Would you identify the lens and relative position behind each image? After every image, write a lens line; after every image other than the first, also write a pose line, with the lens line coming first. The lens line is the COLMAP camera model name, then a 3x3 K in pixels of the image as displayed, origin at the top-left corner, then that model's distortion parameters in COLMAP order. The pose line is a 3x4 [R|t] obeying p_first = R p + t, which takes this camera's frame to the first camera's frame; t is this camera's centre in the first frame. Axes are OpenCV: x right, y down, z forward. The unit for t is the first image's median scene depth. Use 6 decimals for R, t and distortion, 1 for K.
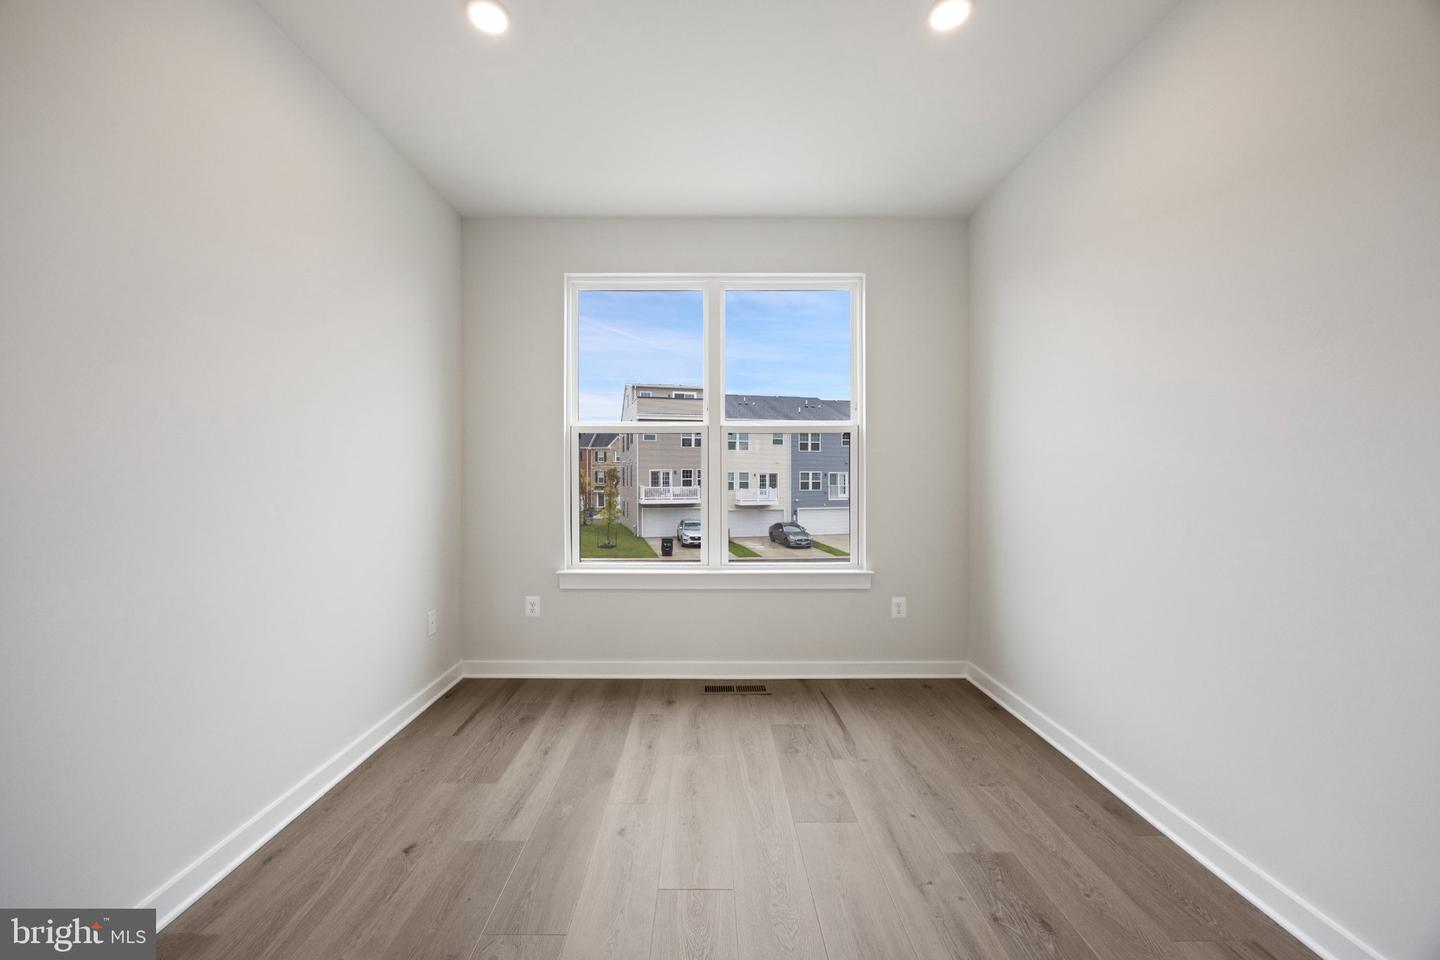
lens RADIAL K [[555.3, 0, 712.9], [0, 555.3, 465.1], [0, 0, 1]] dist [0.017831, 0.000182]
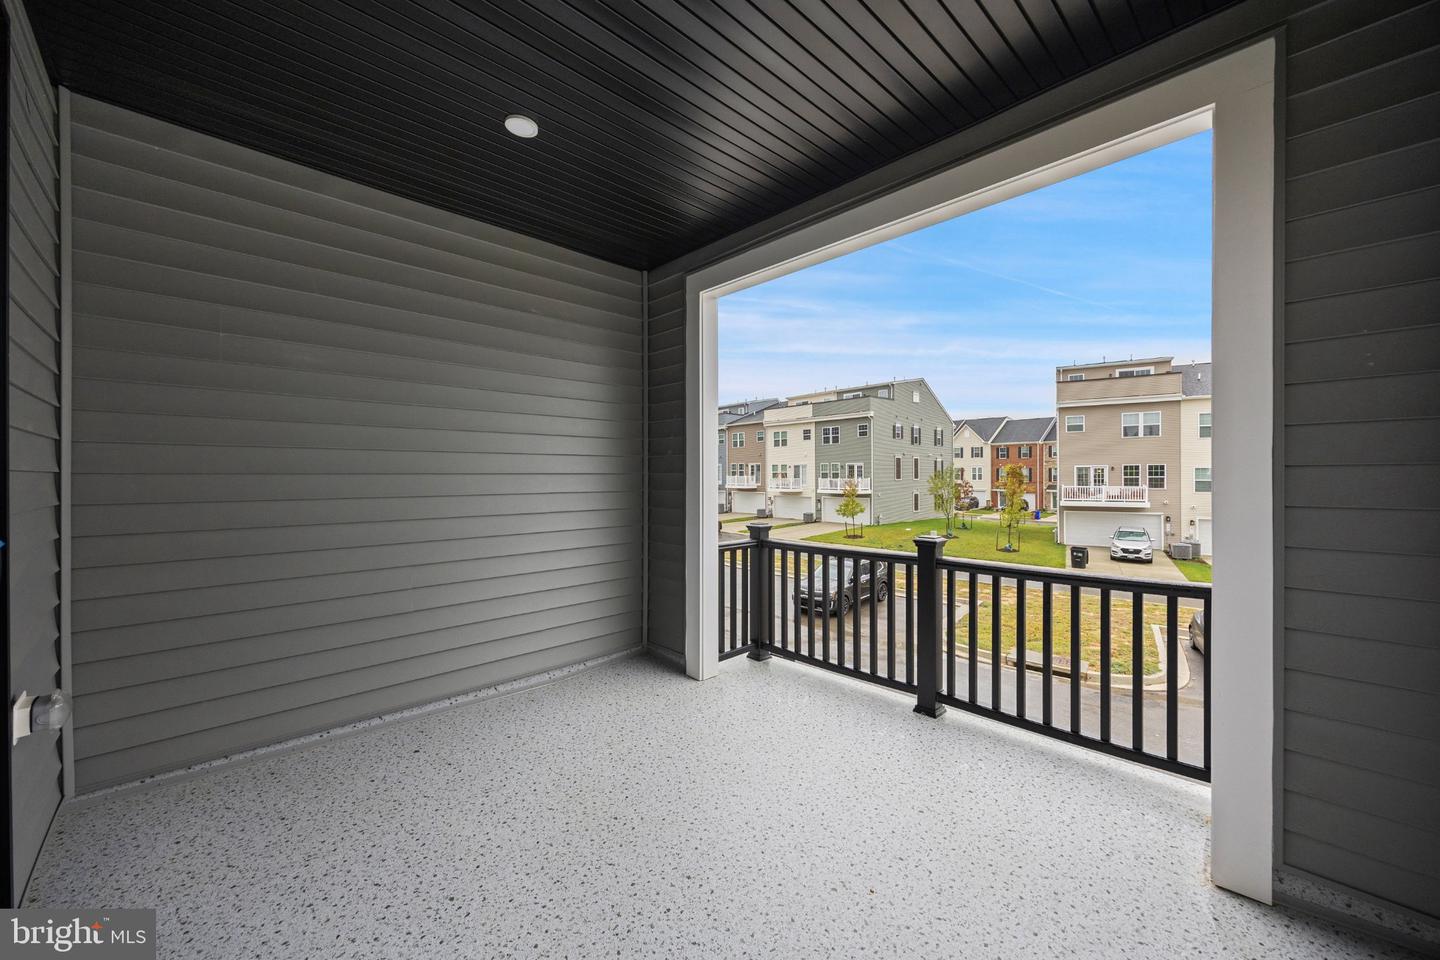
lens RADIAL K [[555.3, 0, 715.5], [0, 555.3, 475.5], [0, 0, 1]] dist [0.017831, 0.000182]
pose [[0.669602, 0.000400, -0.742720, 0.168957], [0.014654, 0.999798, 0.013750, 0.003623], [0.742576, -0.020091, 0.669461, 0.016916]]
